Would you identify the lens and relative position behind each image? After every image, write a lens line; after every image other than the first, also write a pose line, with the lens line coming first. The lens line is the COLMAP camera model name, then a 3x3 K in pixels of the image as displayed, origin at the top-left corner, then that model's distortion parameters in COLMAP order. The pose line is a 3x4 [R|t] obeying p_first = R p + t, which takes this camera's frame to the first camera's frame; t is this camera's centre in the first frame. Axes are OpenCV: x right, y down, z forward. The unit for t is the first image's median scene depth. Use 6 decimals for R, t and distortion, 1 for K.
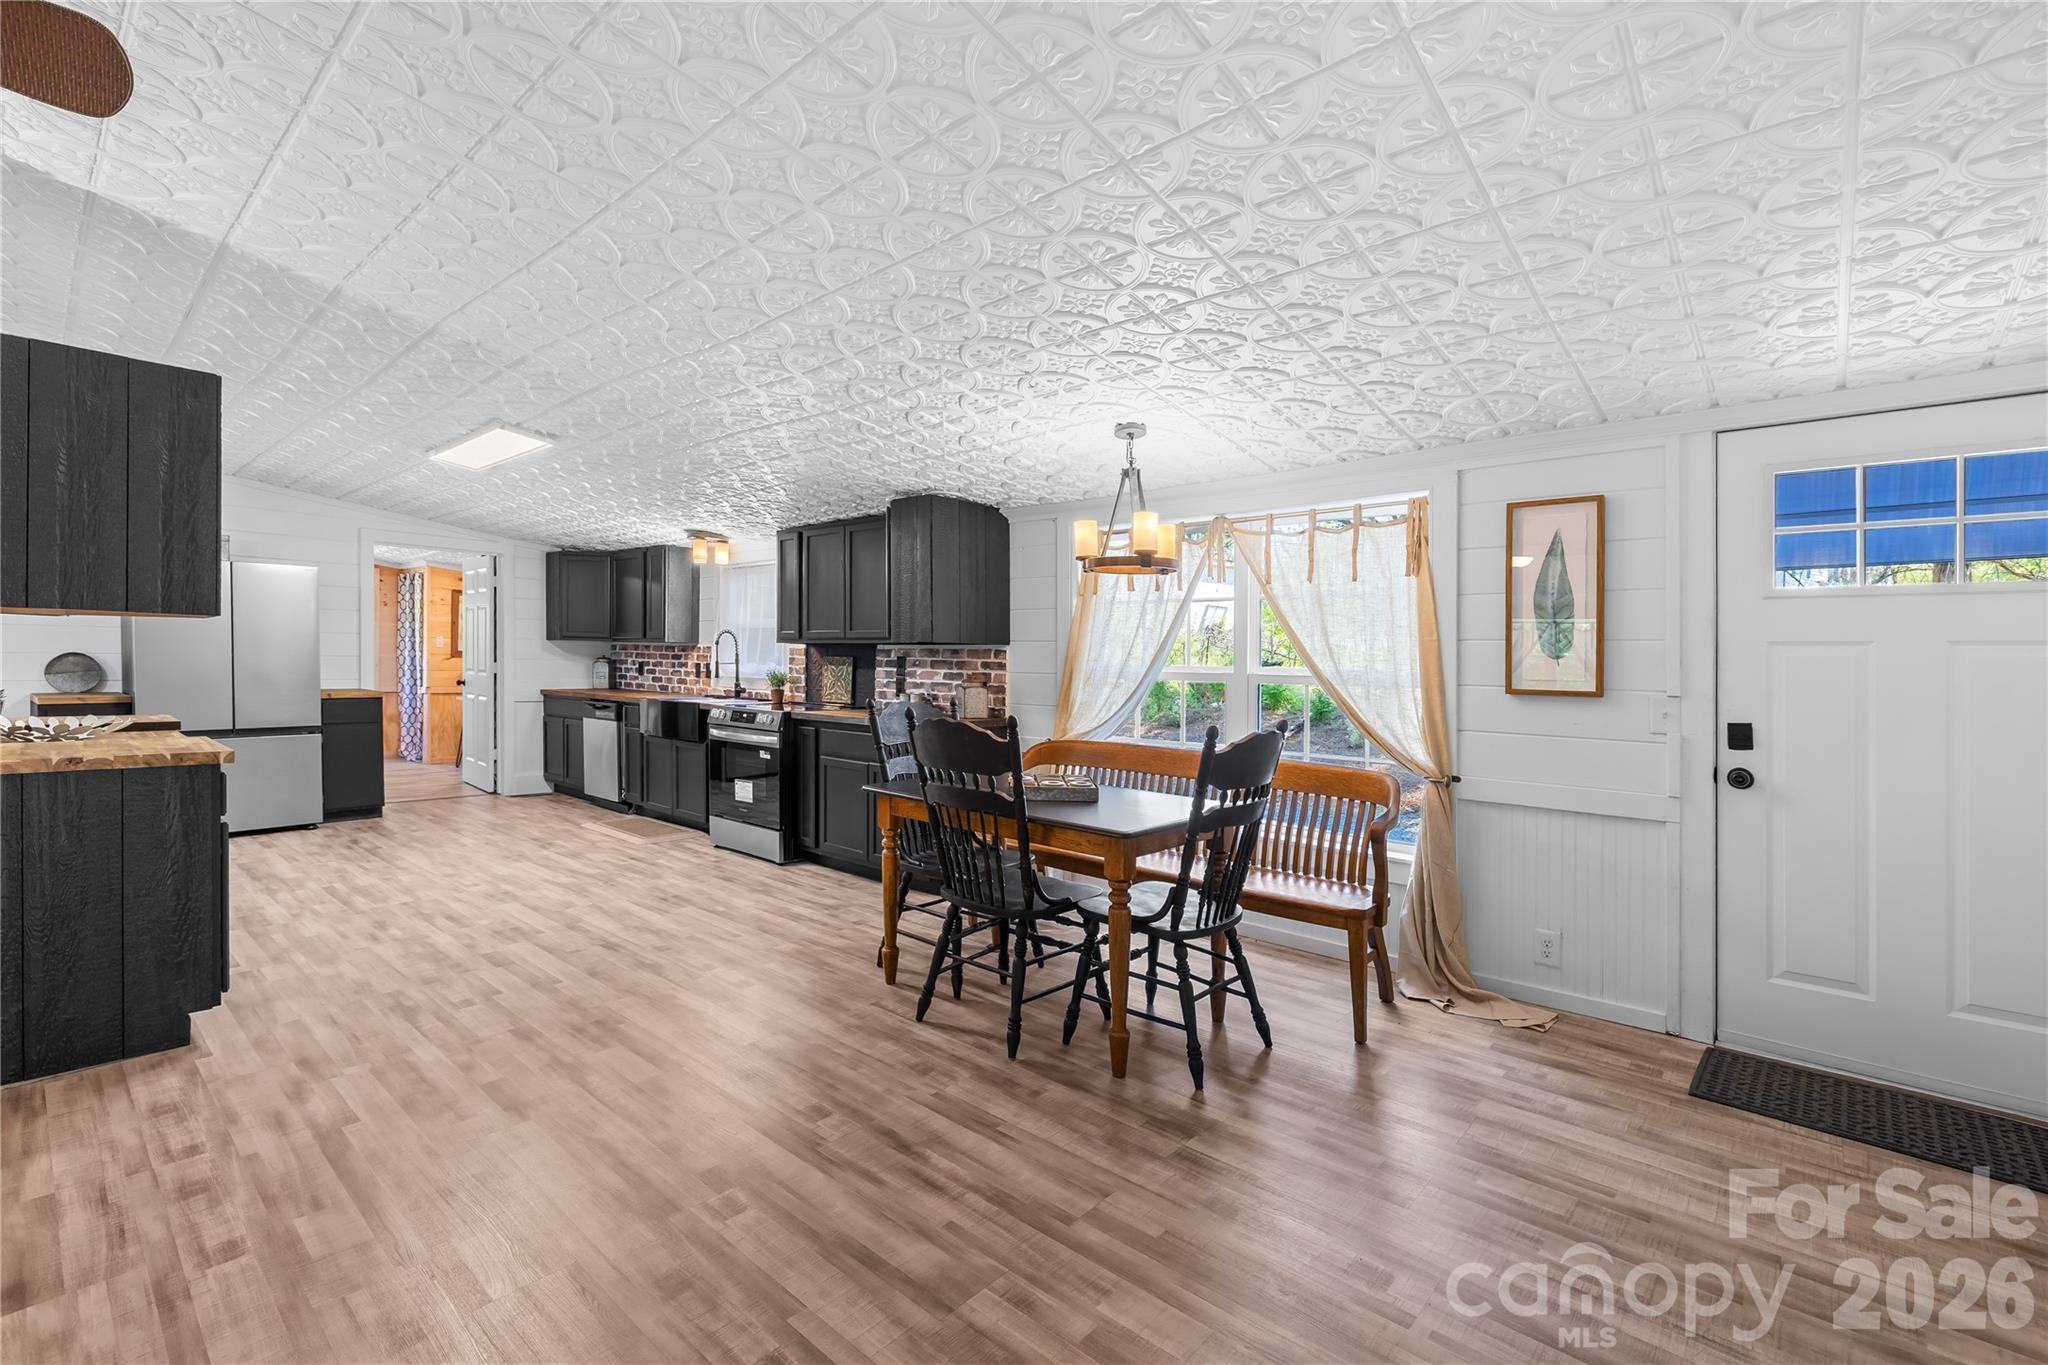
lens RADIAL K [[881.6, 0, 1013.9], [0, 881.6, 666.0], [0, 0, 1]] dist [-0.001275, 0.000215]
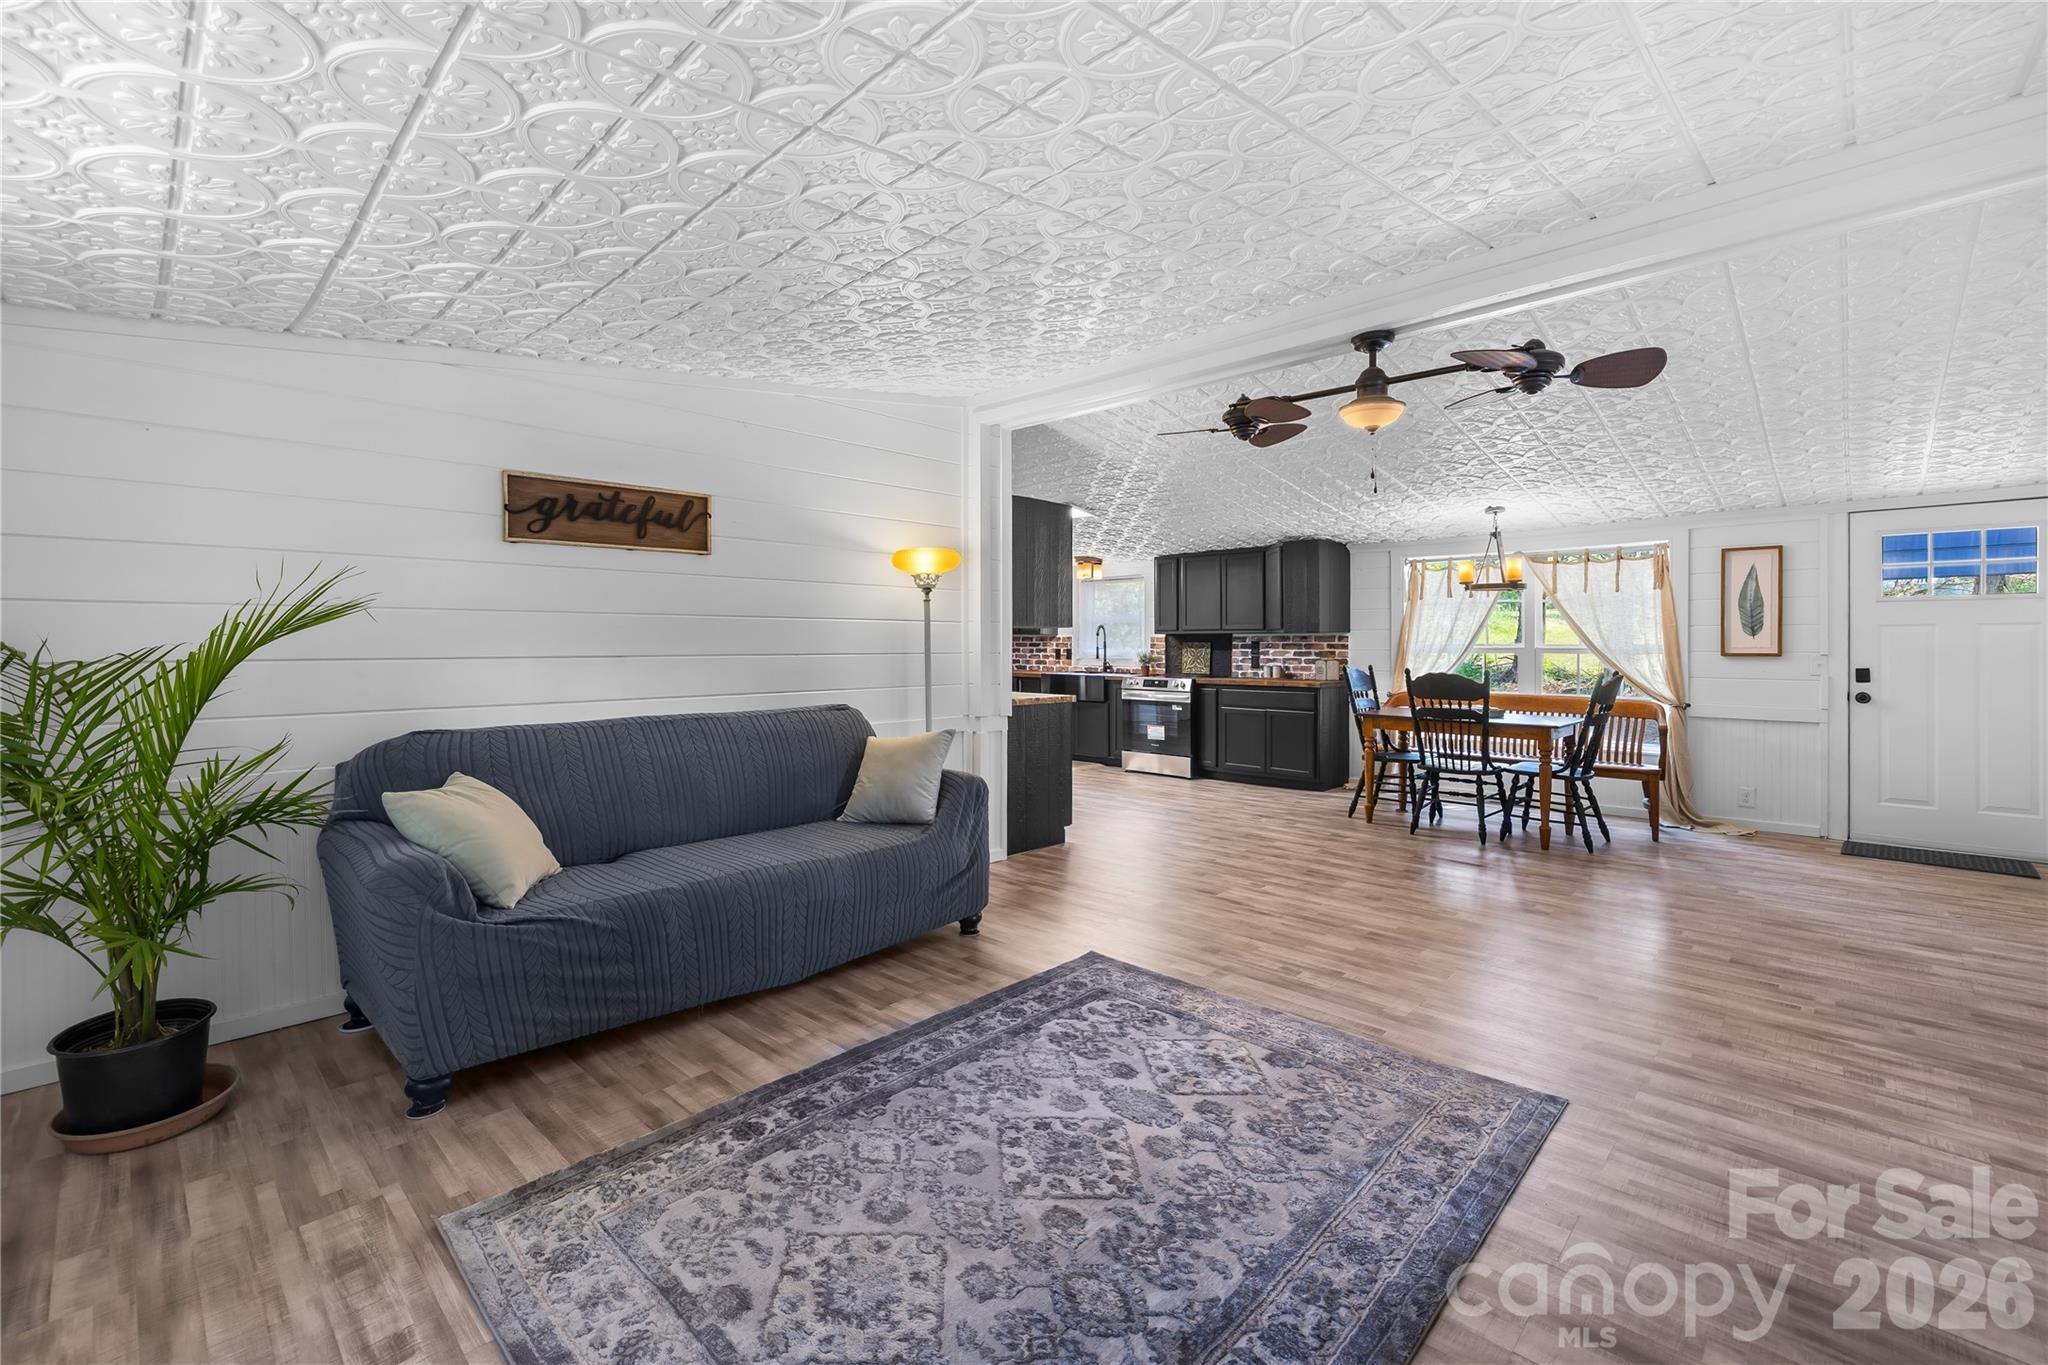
lens RADIAL K [[881.6, 0, 1015.6], [0, 881.6, 661.1], [0, 0, 1]] dist [-0.001275, 0.000215]
pose [[0.998716, -0.018132, -0.047309, -0.513110], [0.018800, 0.999729, 0.013723, -0.006088], [0.047048, -0.014595, 0.998786, -0.553614]]
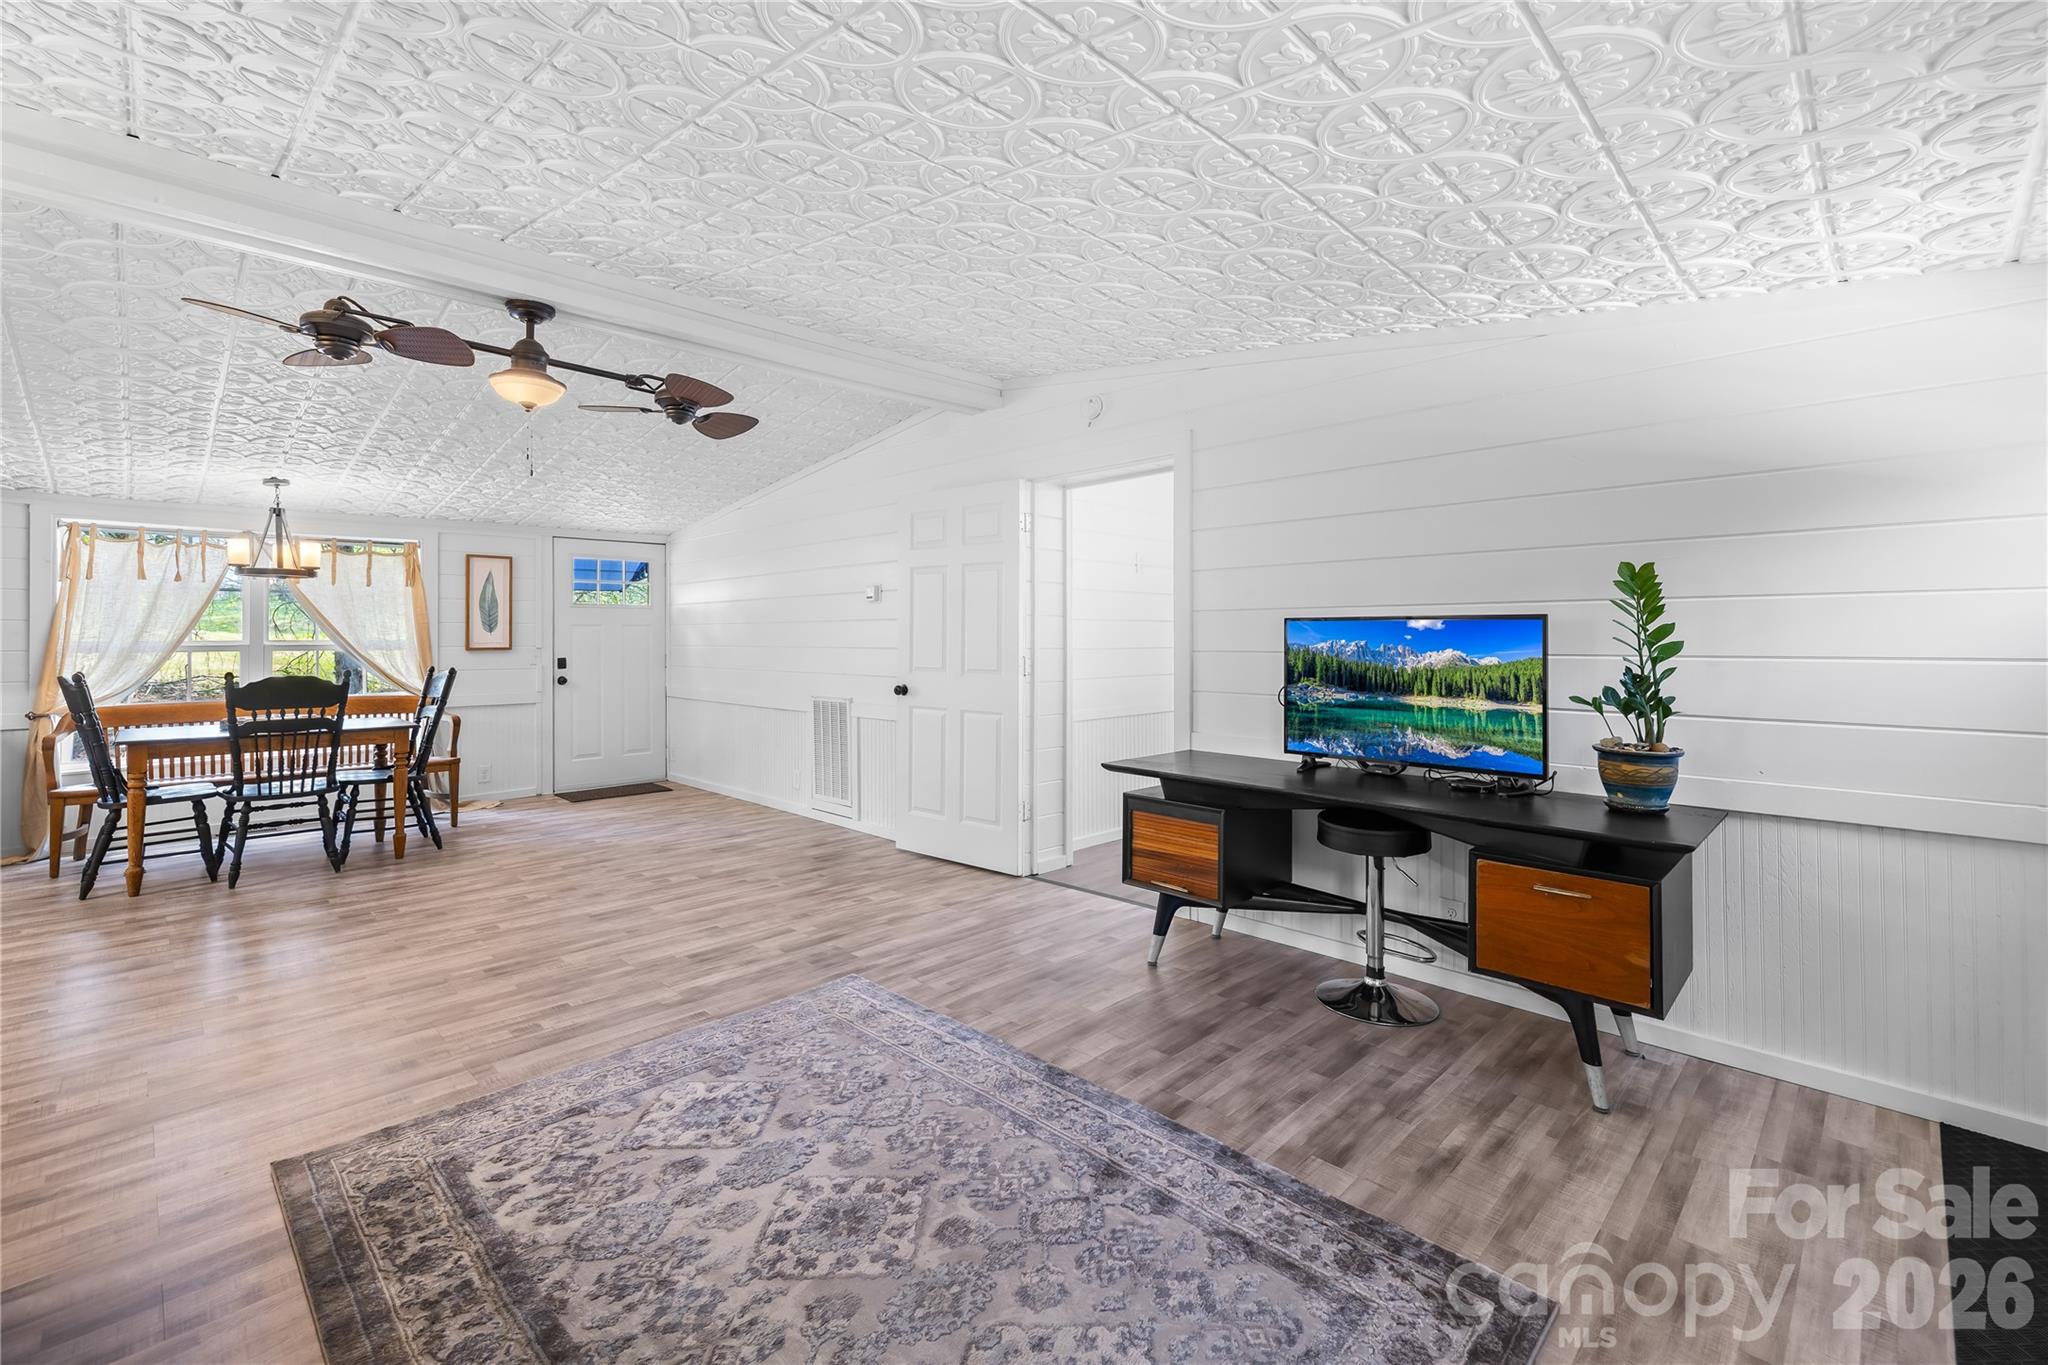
lens RADIAL K [[881.6, 0, 1011.5], [0, 881.6, 625.2], [0, 0, 1]] dist [-0.001275, 0.000215]
pose [[0.066465, -0.006409, 0.997768, -0.876299], [0.009459, 0.999938, 0.005792, -0.016171], [-0.997744, 0.009053, 0.066522, -0.231416]]
